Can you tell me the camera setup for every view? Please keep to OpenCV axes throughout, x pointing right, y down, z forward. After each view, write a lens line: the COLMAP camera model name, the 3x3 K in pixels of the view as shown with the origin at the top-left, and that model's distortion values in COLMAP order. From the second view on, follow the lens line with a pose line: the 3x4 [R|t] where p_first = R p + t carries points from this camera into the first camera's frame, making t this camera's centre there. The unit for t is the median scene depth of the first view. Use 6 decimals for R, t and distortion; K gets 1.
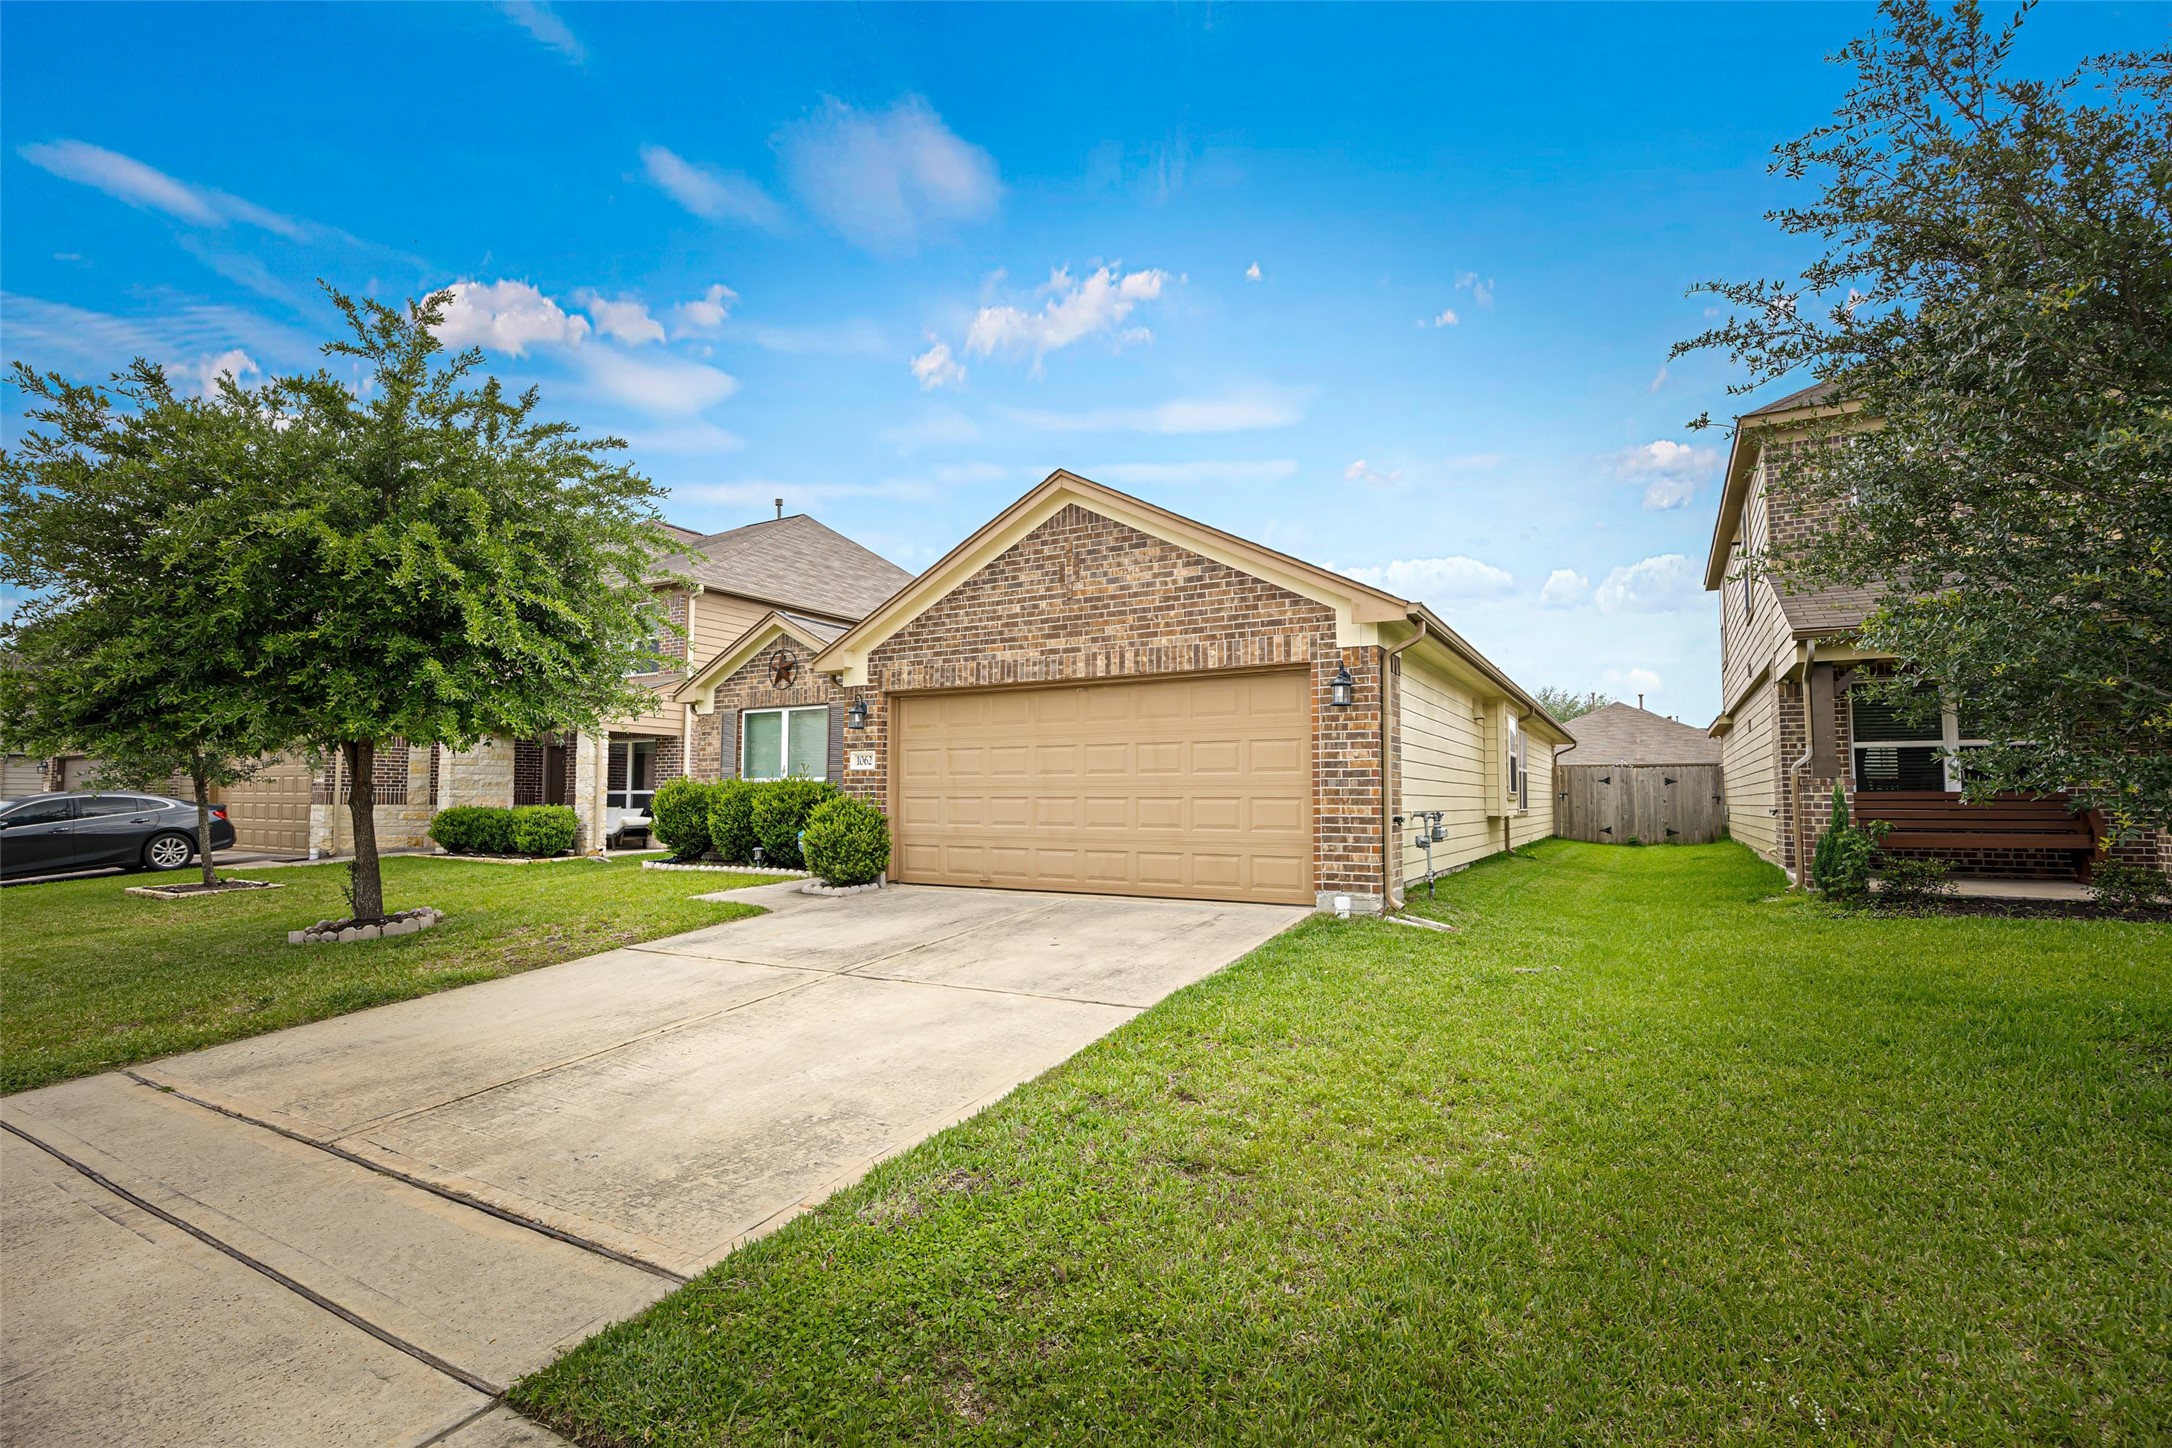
lens RADIAL K [[1008.3, 0, 1090.9], [0, 1008.3, 735.7], [0, 0, 1]] dist [0.003568, 0.000776]
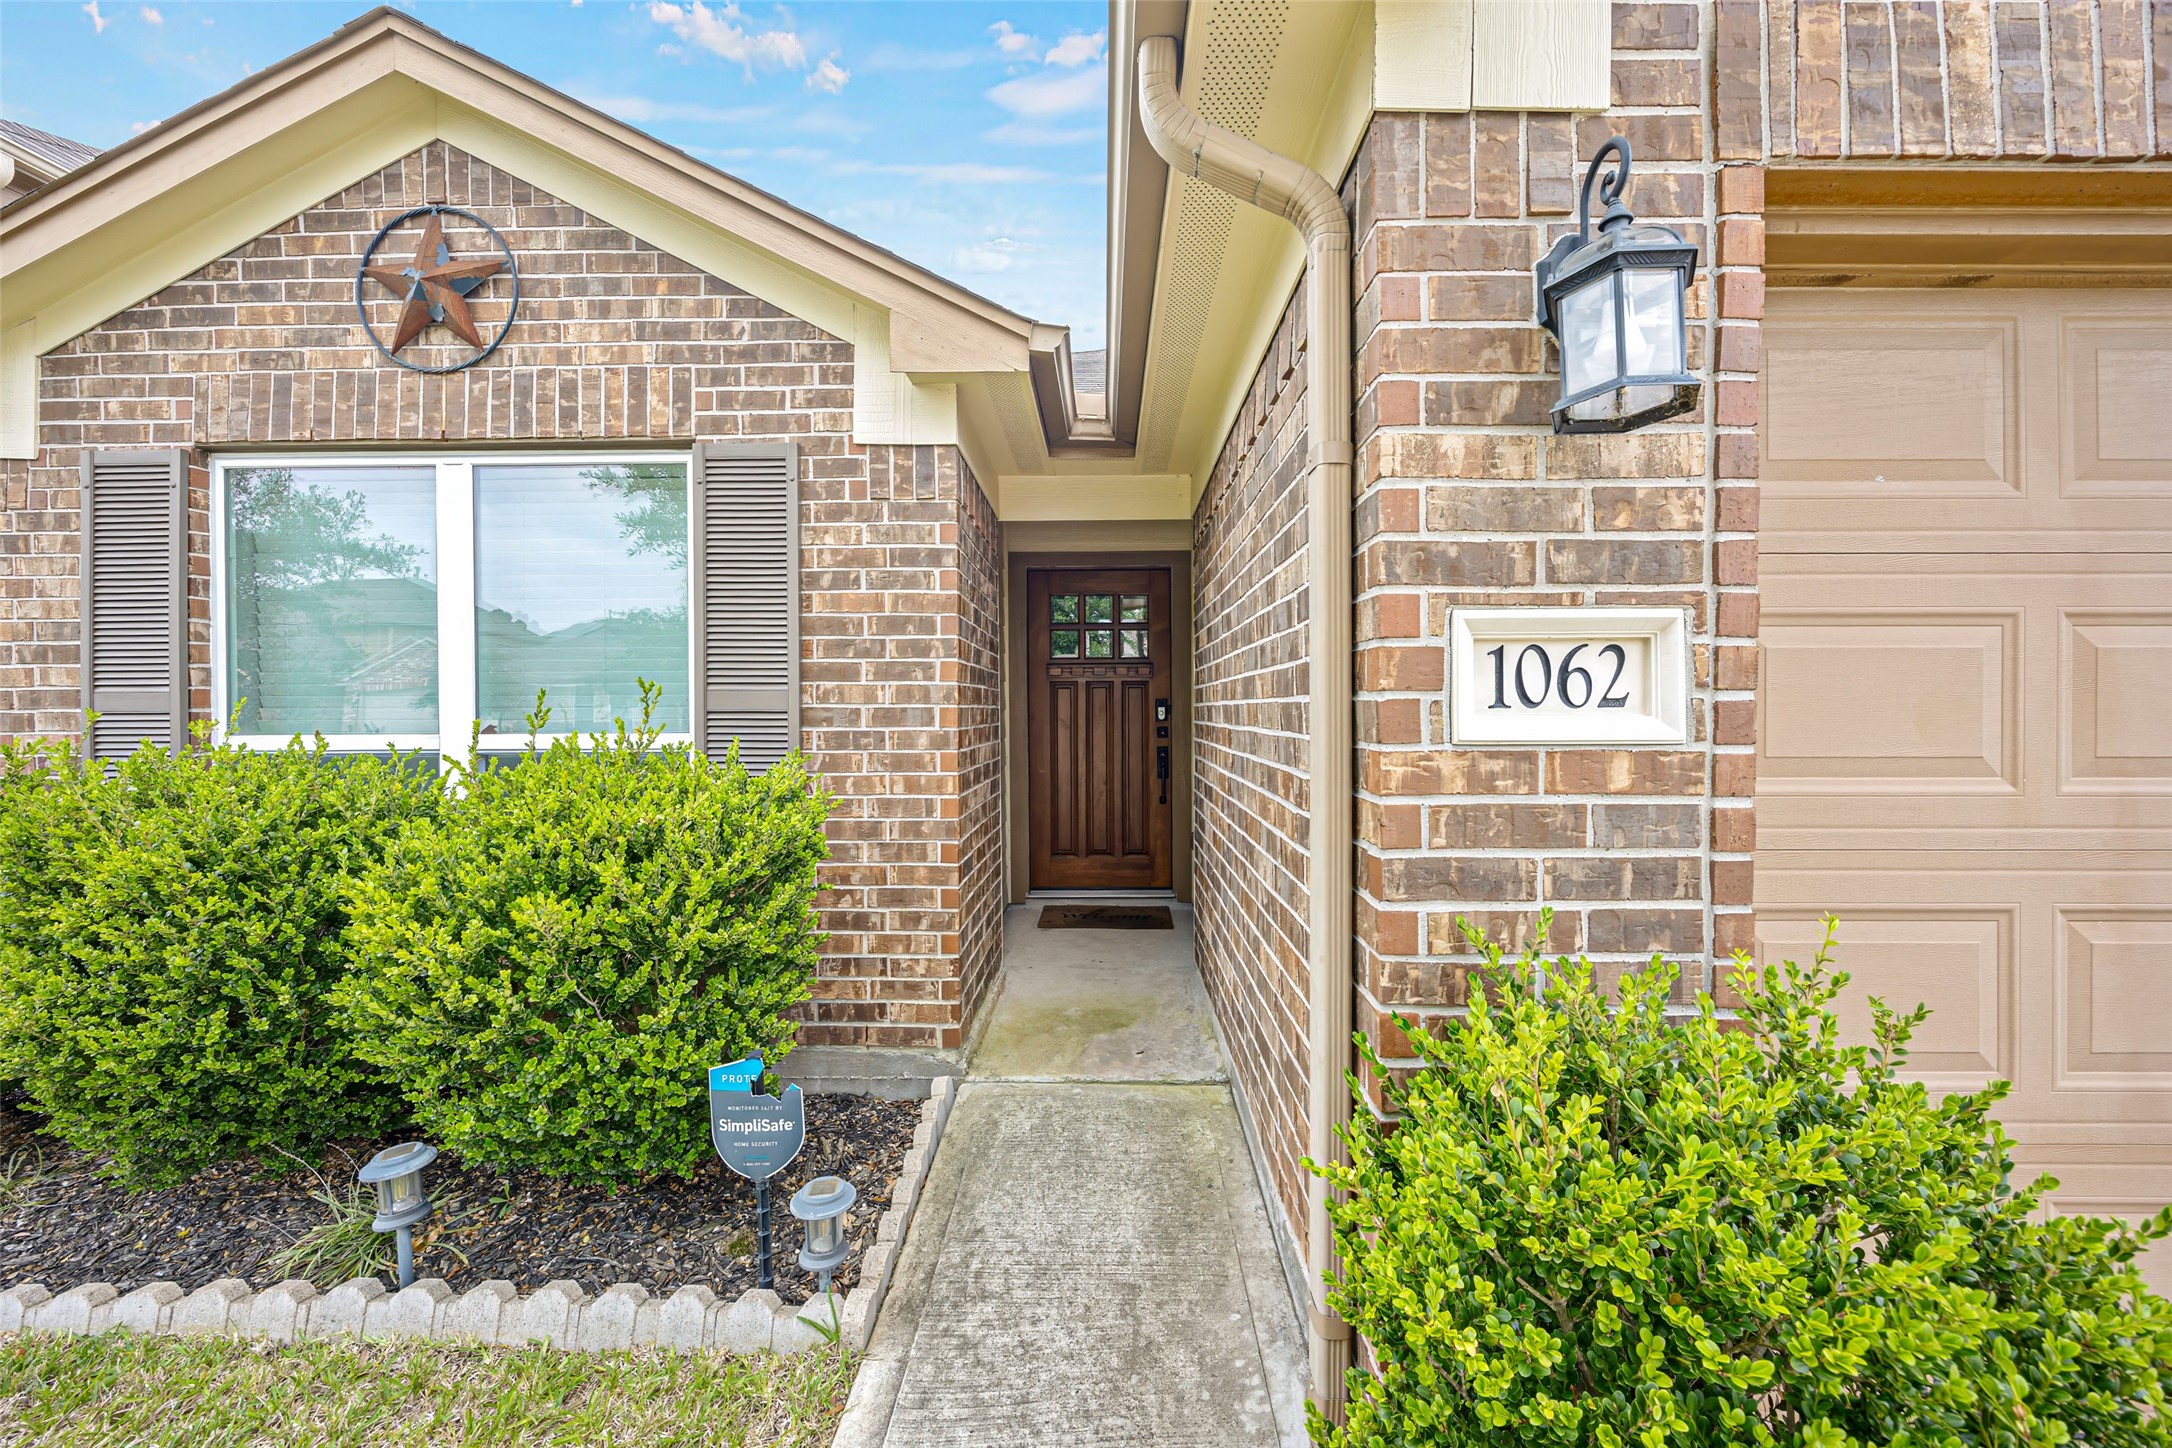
lens RADIAL K [[880.5, 0, 1095.2], [0, 880.5, 716.6], [0, 0, 1]] dist [0.003441, 0.000231]
pose [[0.880572, -0.001074, 0.473912, -0.382492], [-0.028674, 0.998045, 0.055540, 0.028645], [-0.473045, -0.062496, 0.878819, 1.049456]]
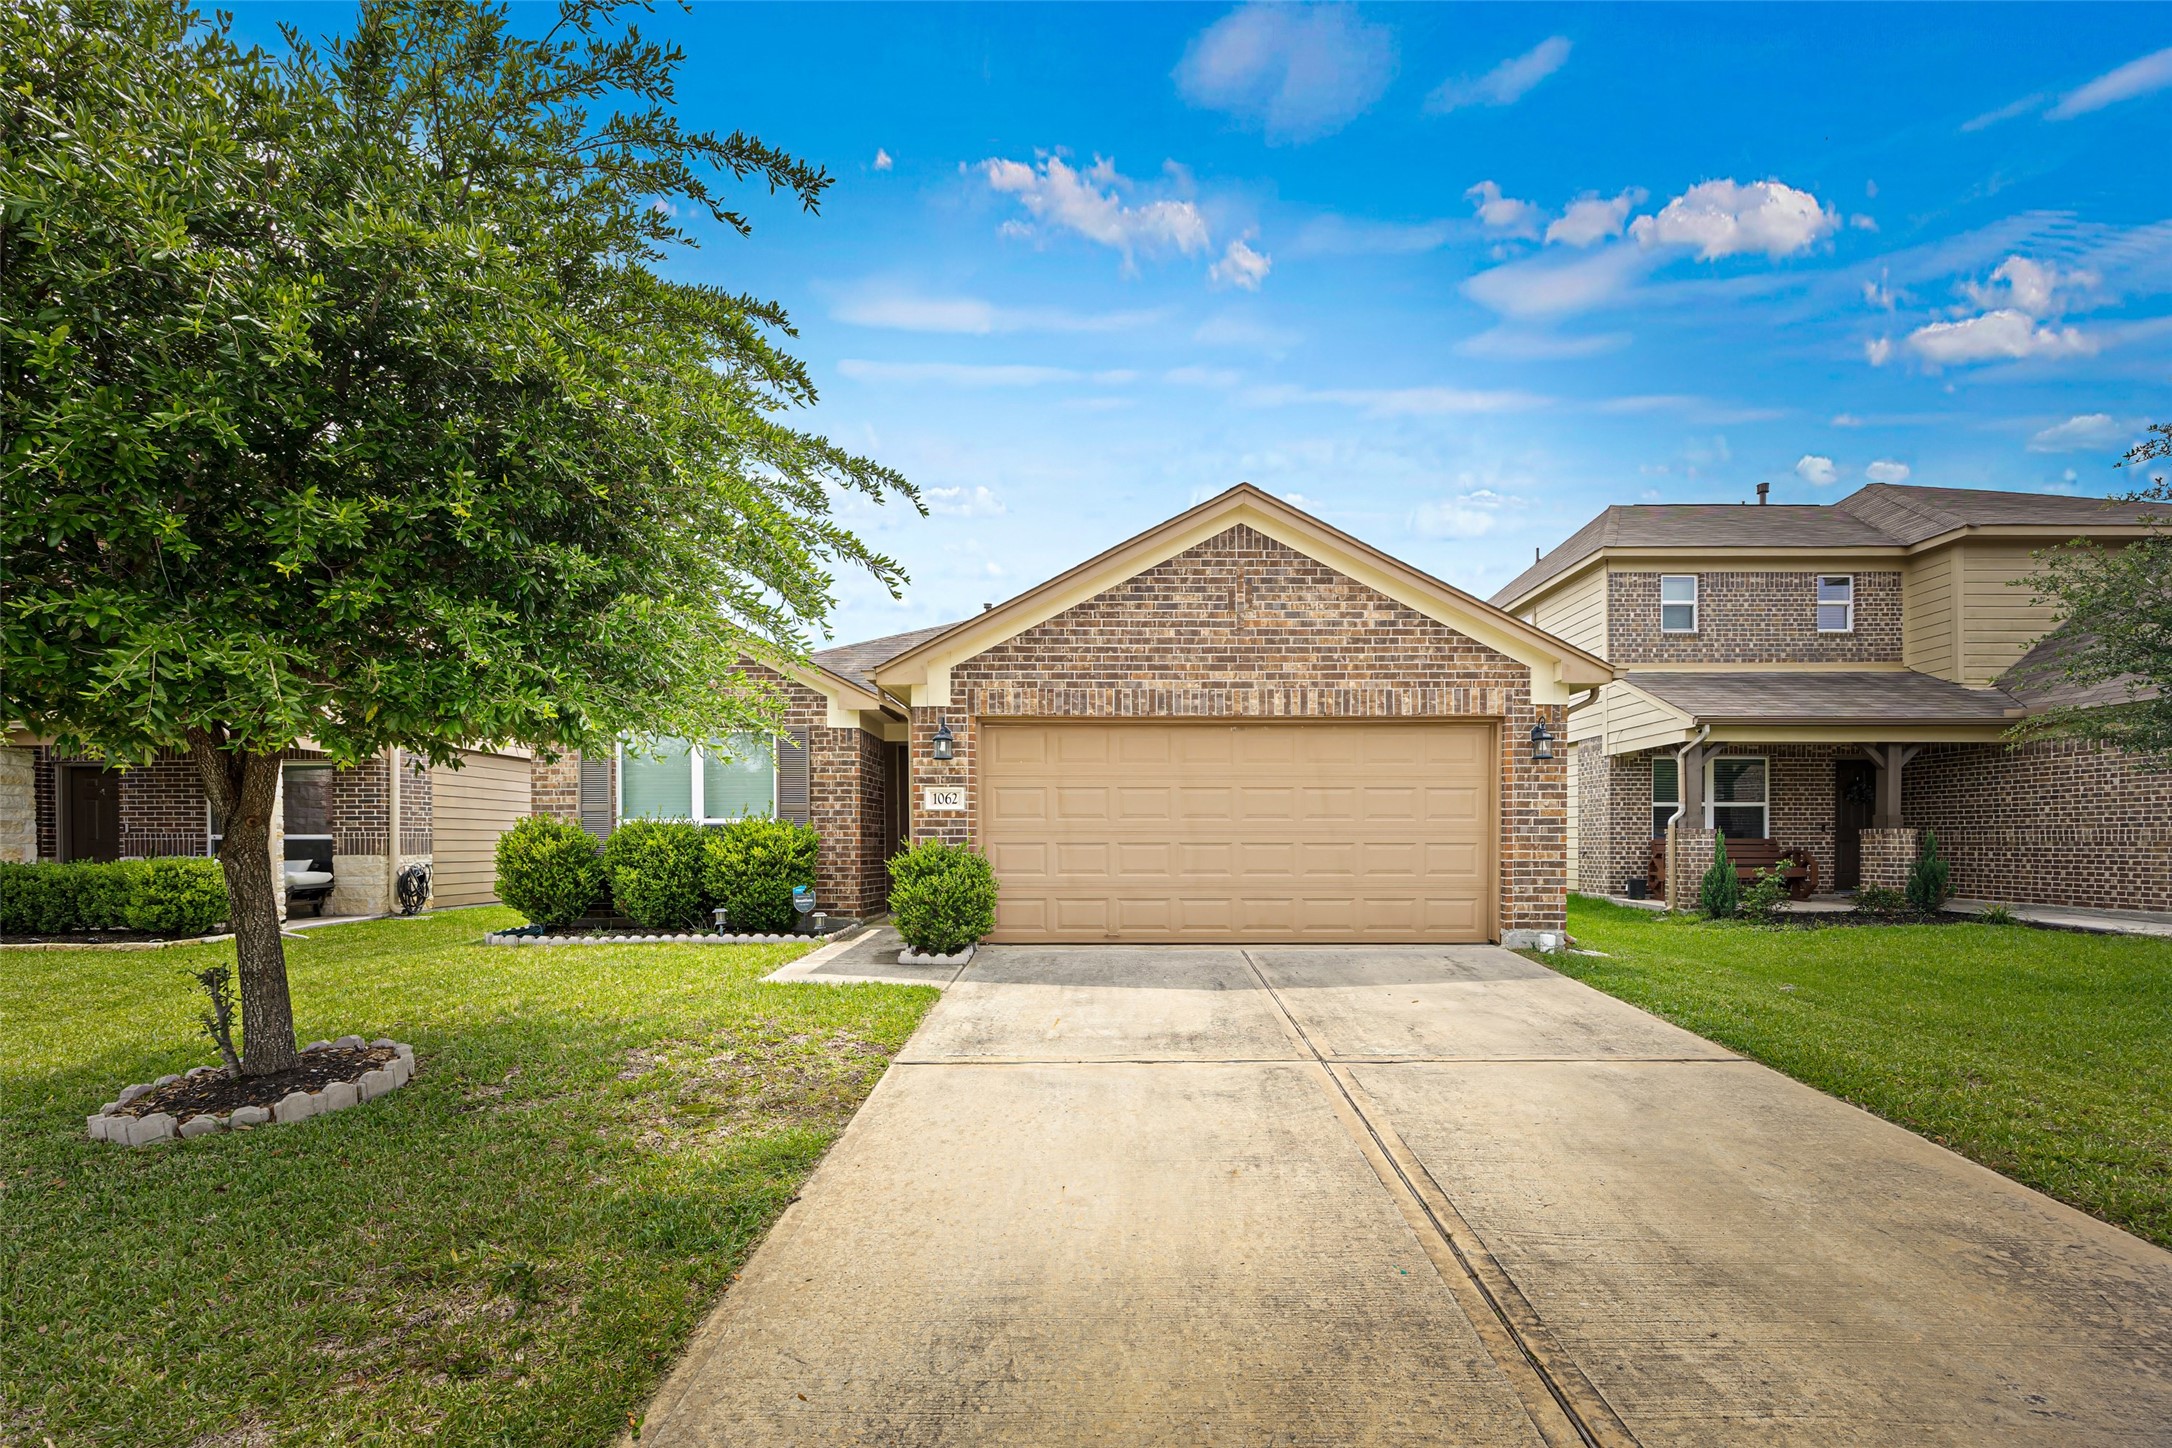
lens RADIAL K [[880.5, 0, 1110.6], [0, 880.5, 851.8], [0, 0, 1]] dist [0.003441, 0.000231]
pose [[0.861483, -0.003008, 0.507778, -0.536952], [-0.030381, 0.997886, 0.057455, 0.025458], [-0.506877, -0.064924, 0.859570, 0.355409]]
